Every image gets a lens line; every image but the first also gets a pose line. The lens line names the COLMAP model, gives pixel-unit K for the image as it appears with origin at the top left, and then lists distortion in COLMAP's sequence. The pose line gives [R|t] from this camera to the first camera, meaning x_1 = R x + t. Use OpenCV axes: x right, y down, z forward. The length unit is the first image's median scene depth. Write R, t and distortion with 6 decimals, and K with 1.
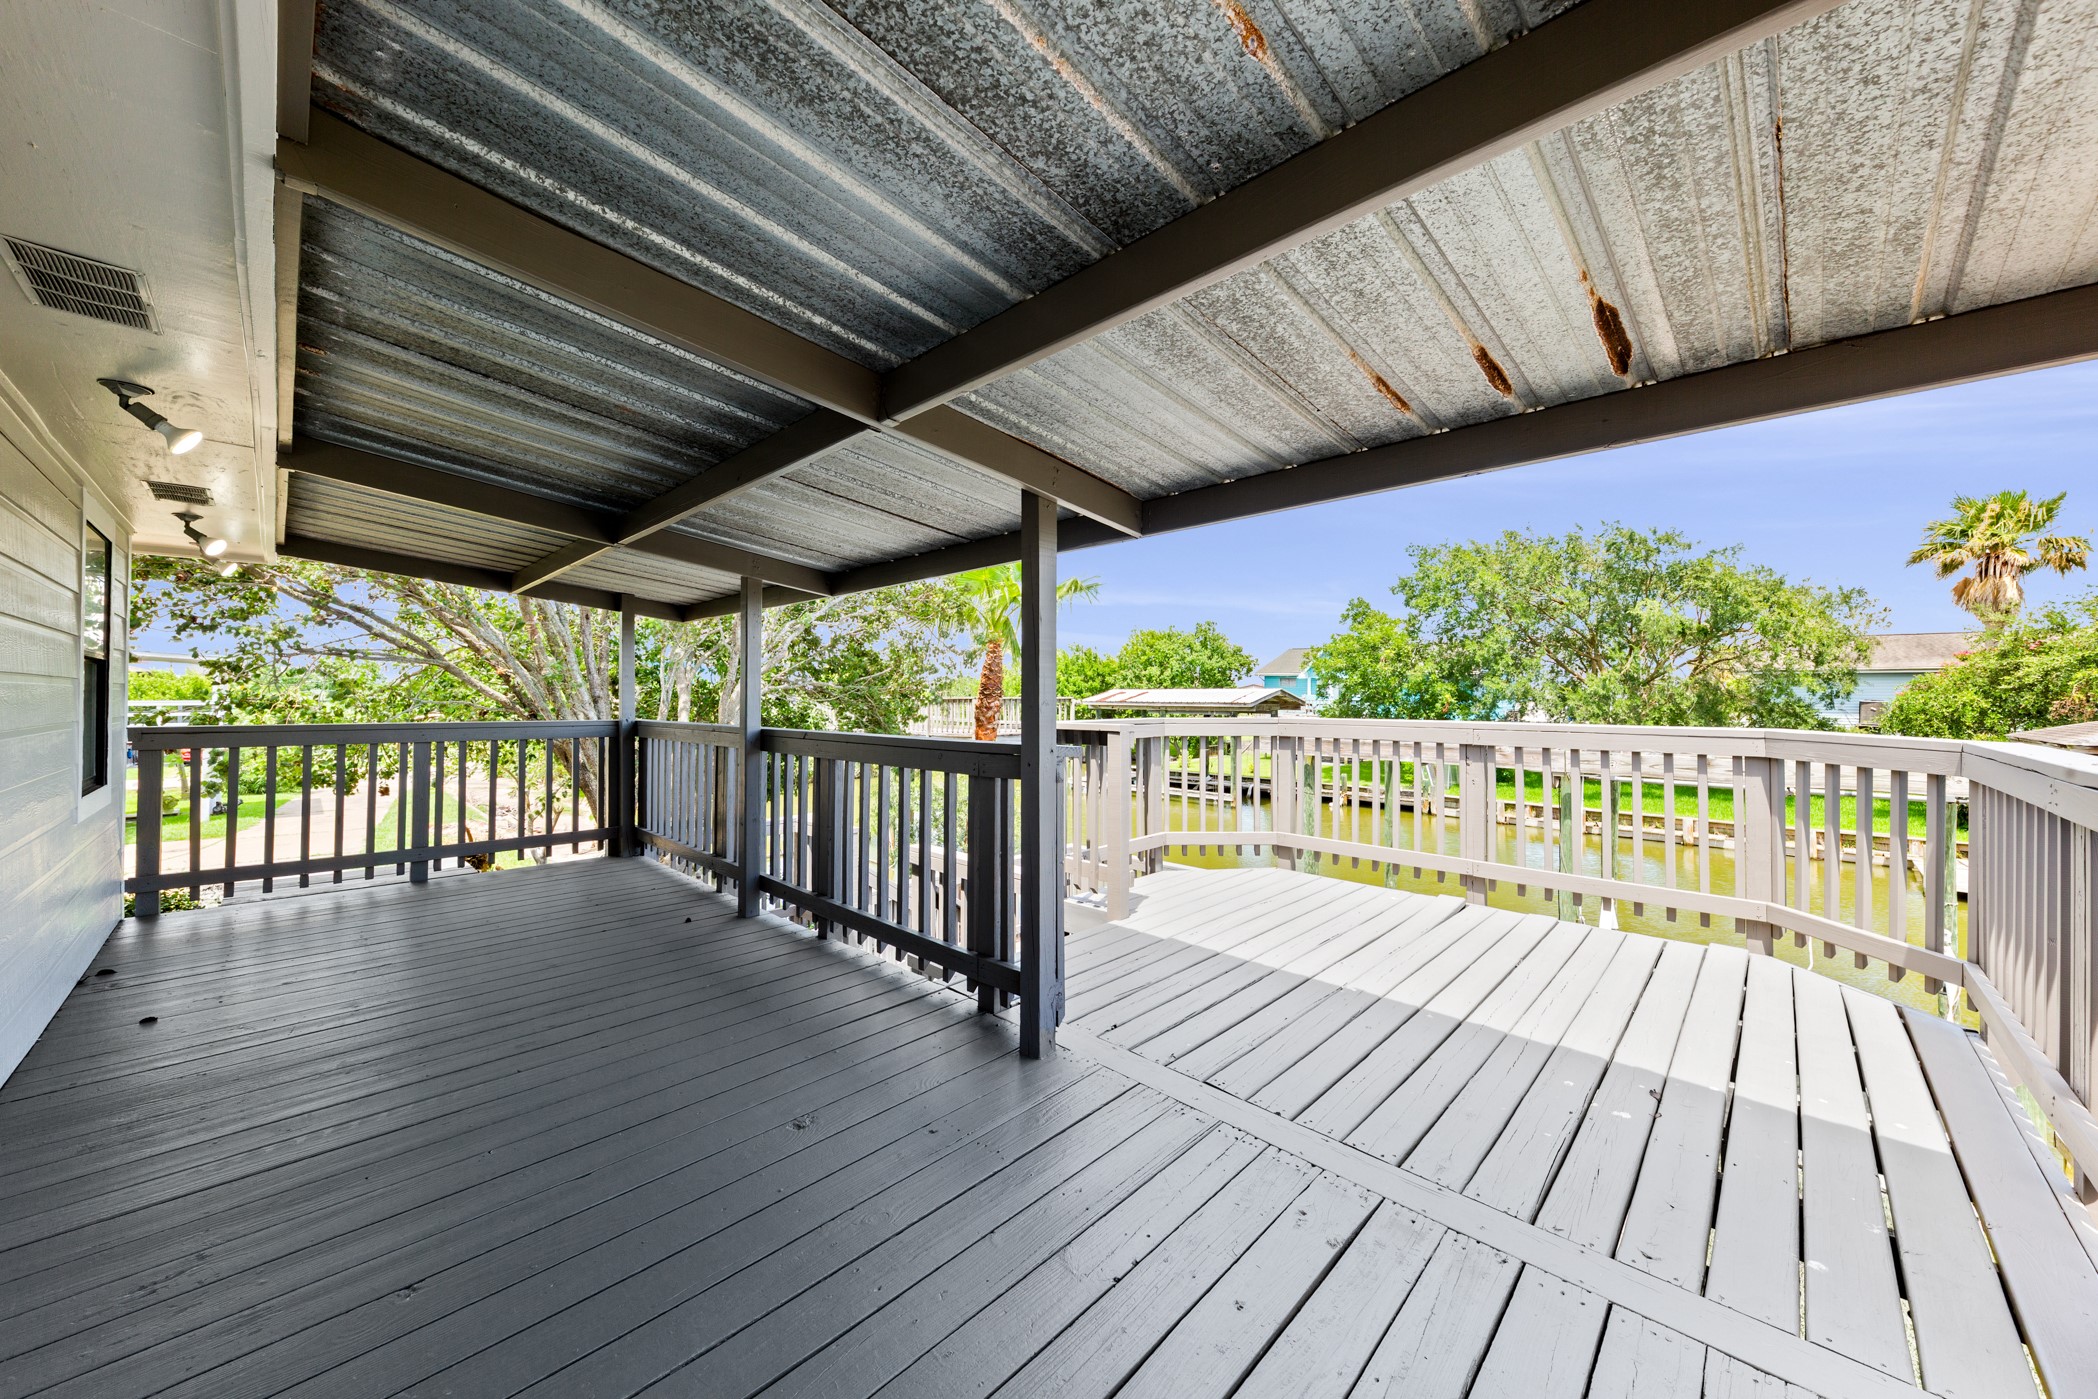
lens RADIAL K [[729.6, 0, 1049.0], [0, 729.6, 699.5], [0, 0, 1]] dist [0.000557, 0.000174]
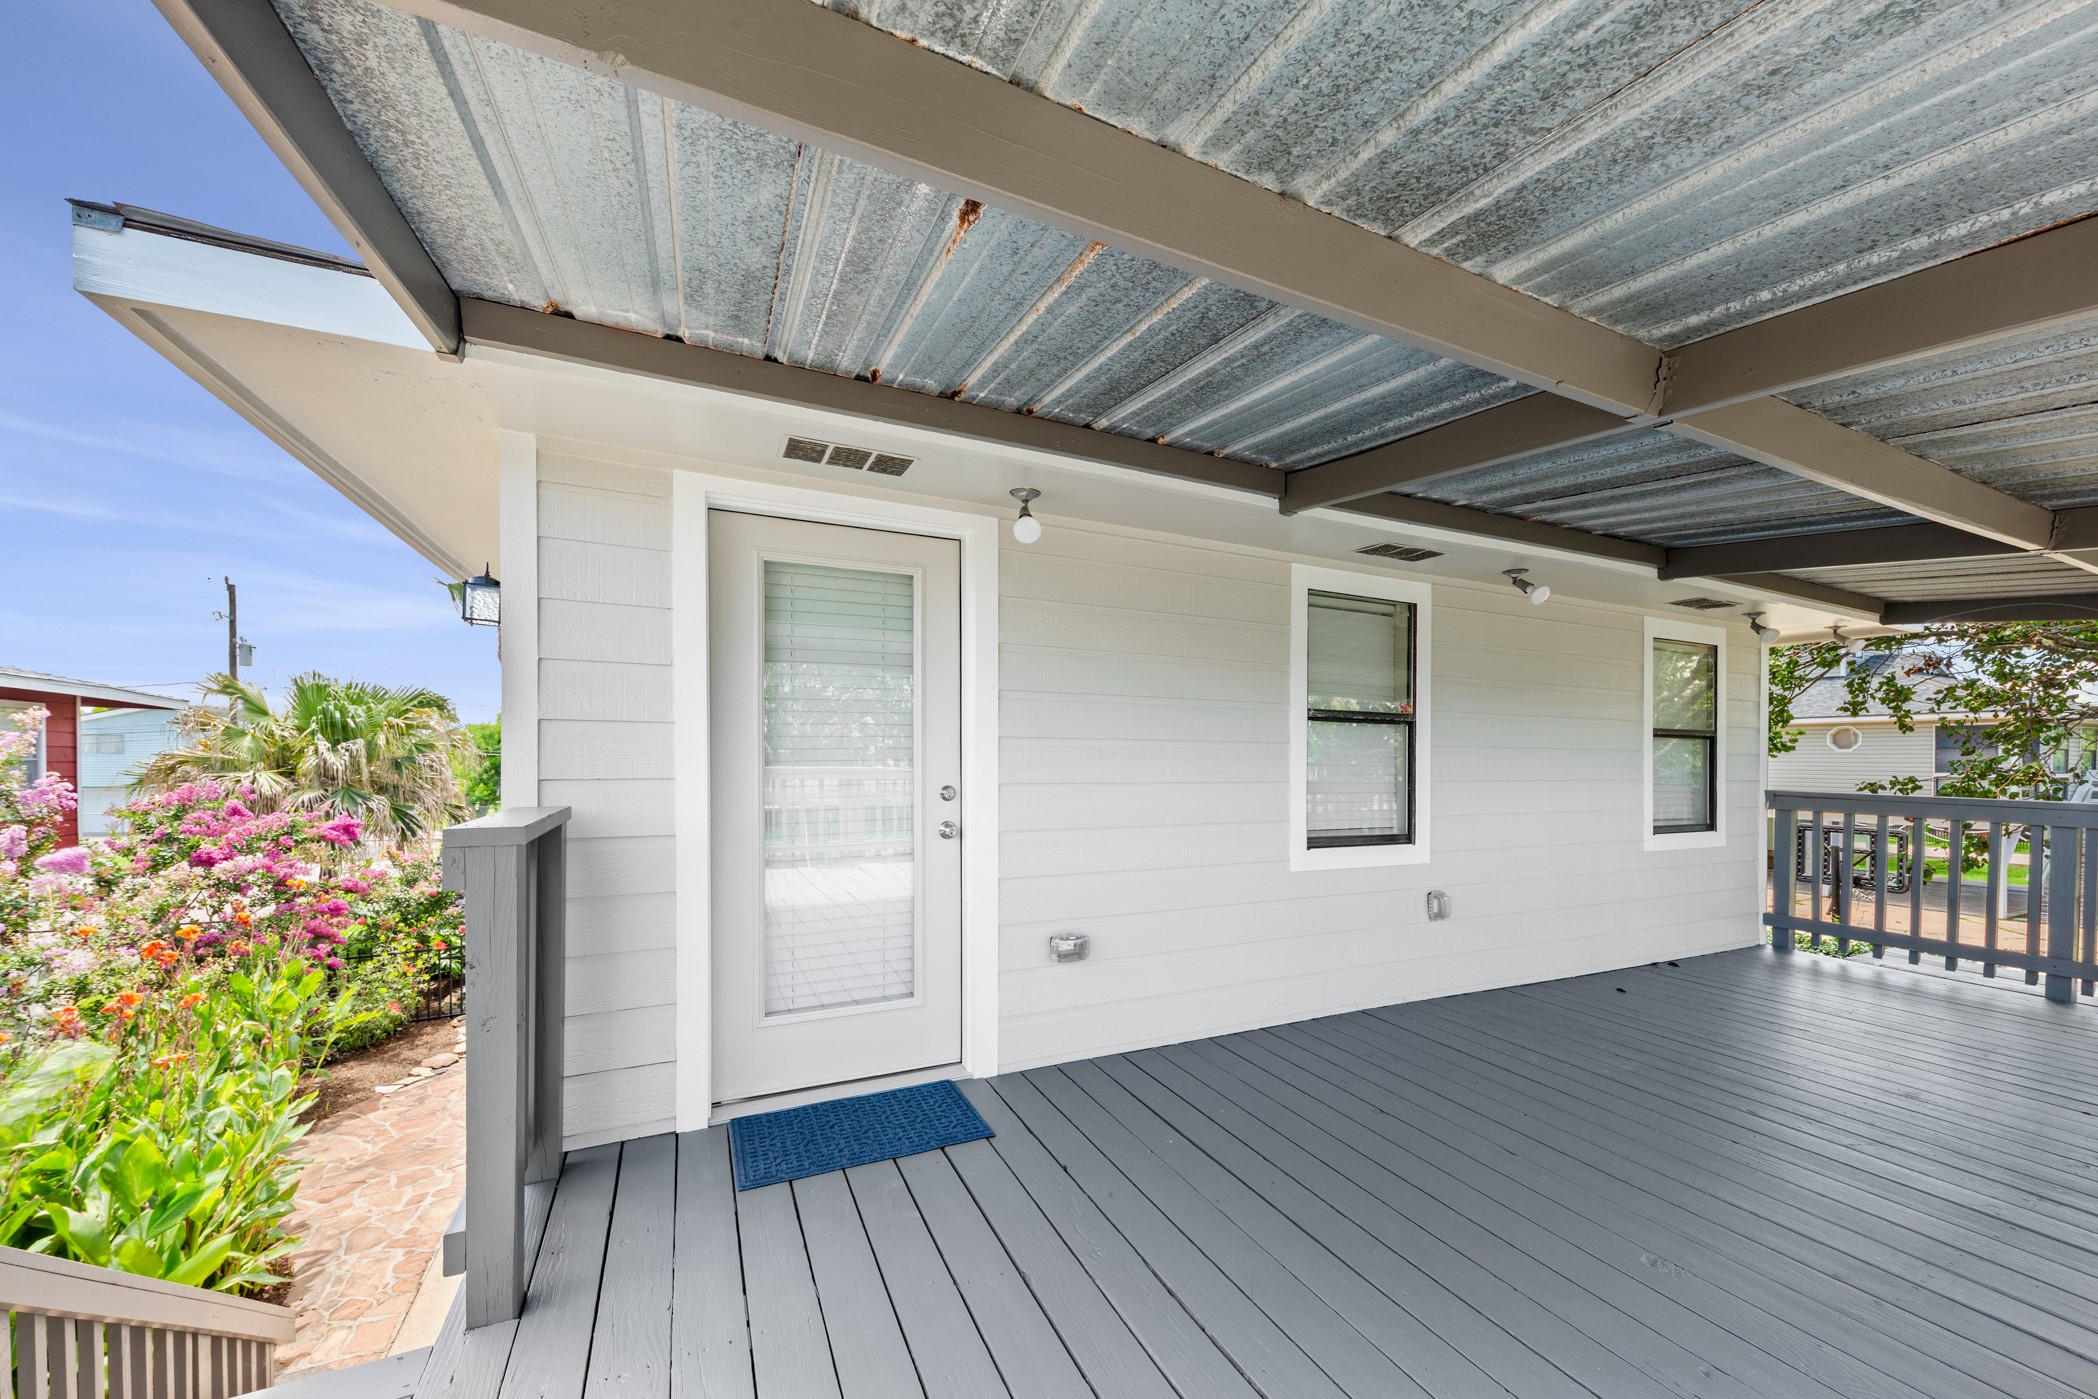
lens RADIAL K [[763.2, 0, 1060.4], [0, 763.2, 760.8], [0, 0, 1]] dist [-0.000391, -0.000041]
pose [[-0.330616, 0.002114, -0.943763, 0.334117], [-0.017514, 0.999812, 0.008375, 0.000540], [0.943603, 0.019298, -0.330517, 0.293136]]
